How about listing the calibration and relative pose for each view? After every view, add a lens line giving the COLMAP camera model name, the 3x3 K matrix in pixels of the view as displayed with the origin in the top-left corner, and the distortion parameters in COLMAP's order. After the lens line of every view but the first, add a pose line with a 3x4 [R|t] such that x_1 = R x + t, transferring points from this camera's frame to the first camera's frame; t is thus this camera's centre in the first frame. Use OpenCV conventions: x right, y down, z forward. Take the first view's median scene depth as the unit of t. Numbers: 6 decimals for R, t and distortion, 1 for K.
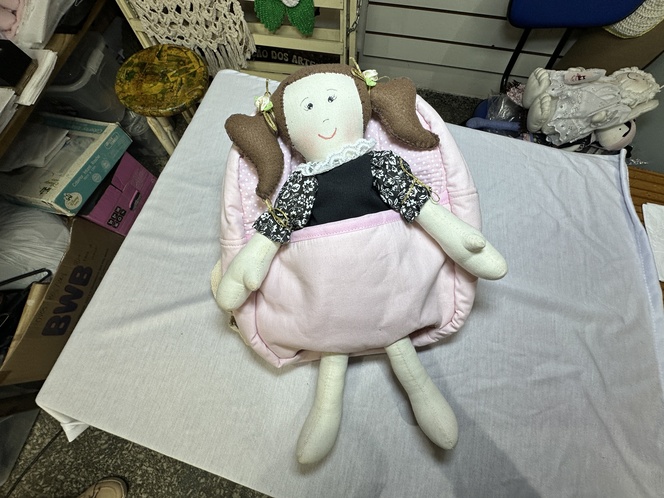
lens RADIAL K [[267.0, 0, 331.3], [0, 267.0, 248.0], [0, 0, 1]] dist [-0.004033, 0.000643]
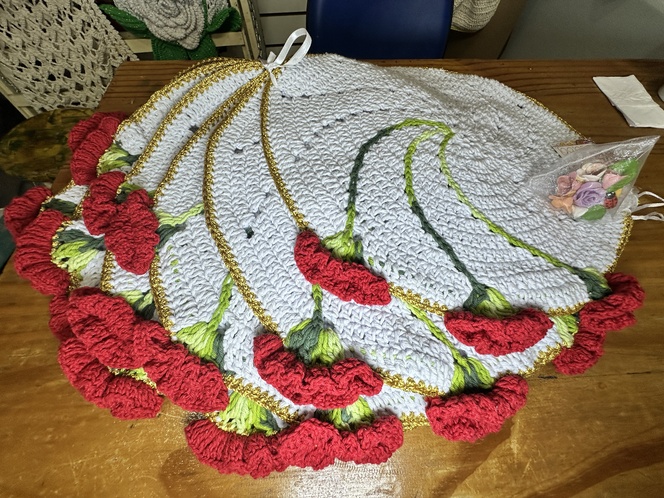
lens RADIAL K [[265.8, 0, 330.8], [0, 265.8, 248.7], [0, 0, 1]] dist [-0.001755, -0.000016]
pose [[0.938745, -0.284393, 0.194624, -0.061918], [0.315964, 0.935749, -0.156655, 0.114014], [-0.137567, 0.208553, 0.968288, 0.098373]]
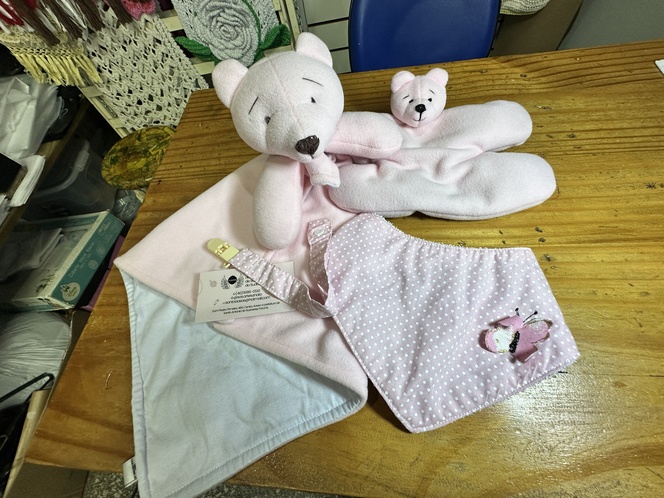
lens RADIAL K [[267.0, 0, 331.3], [0, 267.0, 248.0], [0, 0, 1]] dist [-0.004033, 0.000643]
pose [[0.961291, -0.274425, 0.024692, -0.046172], [0.273570, 0.939921, -0.204223, 0.128281], [0.032835, 0.203073, 0.978613, 0.058429]]
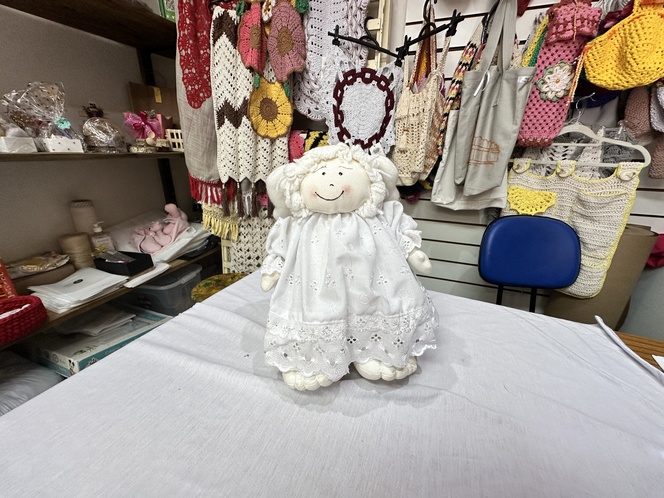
lens RADIAL K [[265.8, 0, 330.8], [0, 265.8, 248.7], [0, 0, 1]] dist [-0.001755, -0.000016]
pose [[0.989183, 0.085098, -0.119478, 0.026175], [-0.146557, 0.607361, -0.780791, 0.212715], [0.006123, 0.789855, 0.613263, 0.011535]]
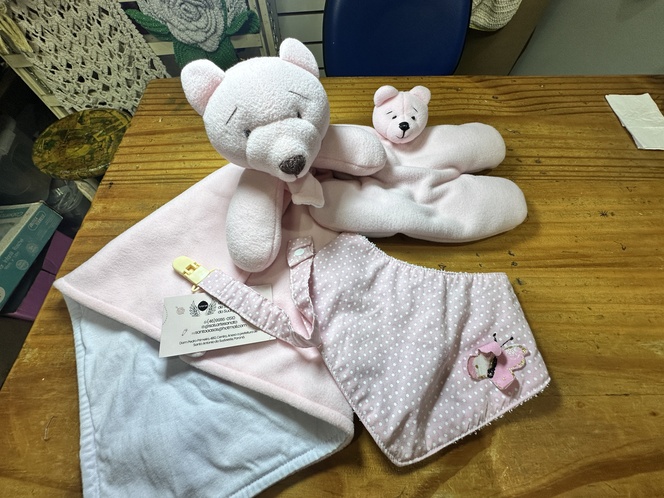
lens RADIAL K [[265.8, 0, 330.8], [0, 265.8, 248.7], [0, 0, 1]] dist [-0.001755, -0.000016]
pose [[0.953892, -0.262527, 0.145496, -0.055016], [0.282952, 0.948247, -0.144101, 0.094641], [-0.100135, 0.178625, 0.978808, 0.067963]]
